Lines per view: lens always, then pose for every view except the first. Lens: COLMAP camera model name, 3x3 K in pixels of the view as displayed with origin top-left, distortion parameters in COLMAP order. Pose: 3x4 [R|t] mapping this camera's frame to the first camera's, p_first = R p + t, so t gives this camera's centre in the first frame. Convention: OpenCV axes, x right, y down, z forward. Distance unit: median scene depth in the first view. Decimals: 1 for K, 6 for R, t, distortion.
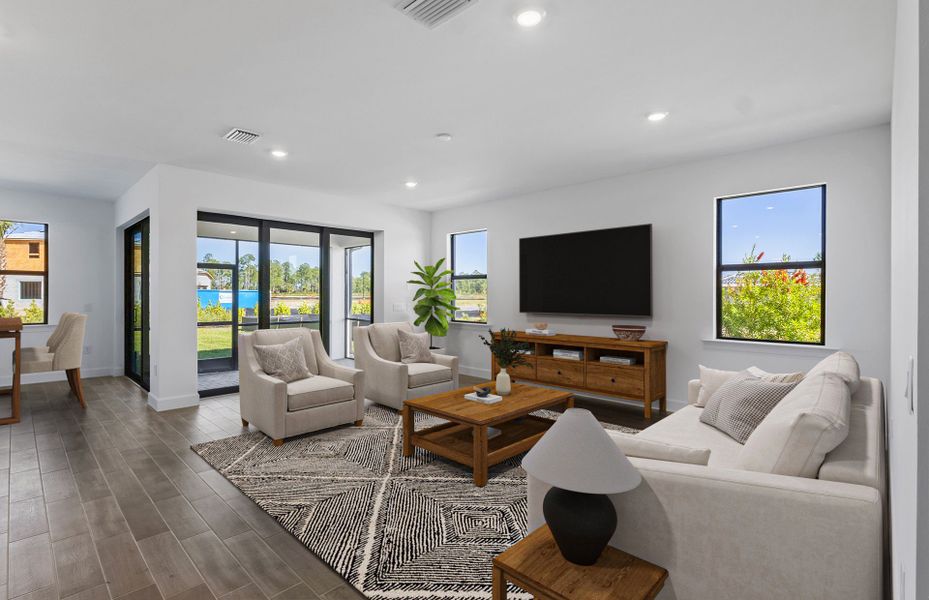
lens RADIAL K [[431.7, 0, 466.0], [0, 431.7, 295.0], [0, 0, 1]] dist [0.000920, 0.001422]
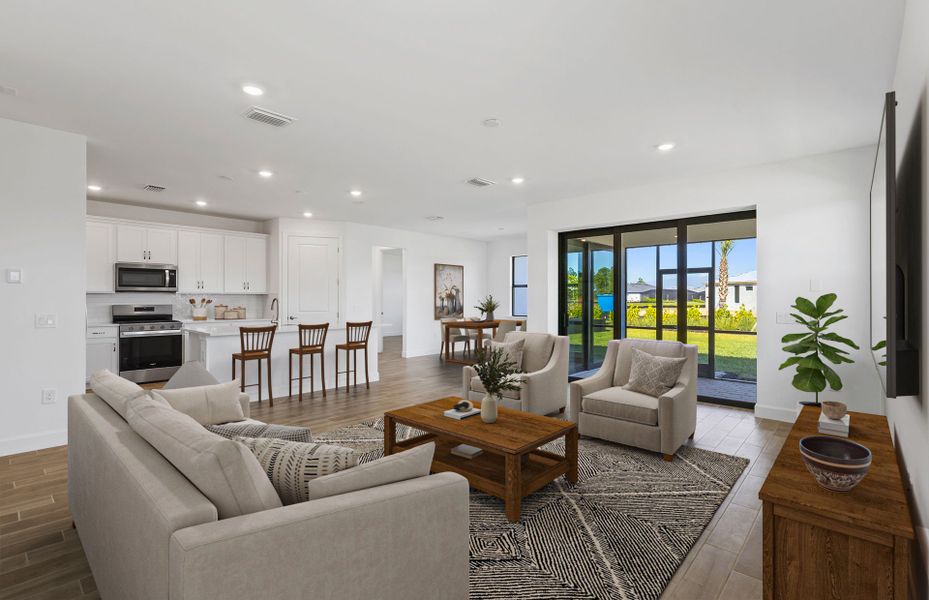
lens RADIAL K [[431.7, 0, 463.1], [0, 431.7, 300.3], [0, 0, 1]] dist [0.000920, 0.001422]
pose [[0.021013, 0.000414, -0.999779, 0.478795], [-0.002943, 0.999996, 0.000352, 0.003266], [0.999775, 0.002935, 0.021014, 0.521647]]
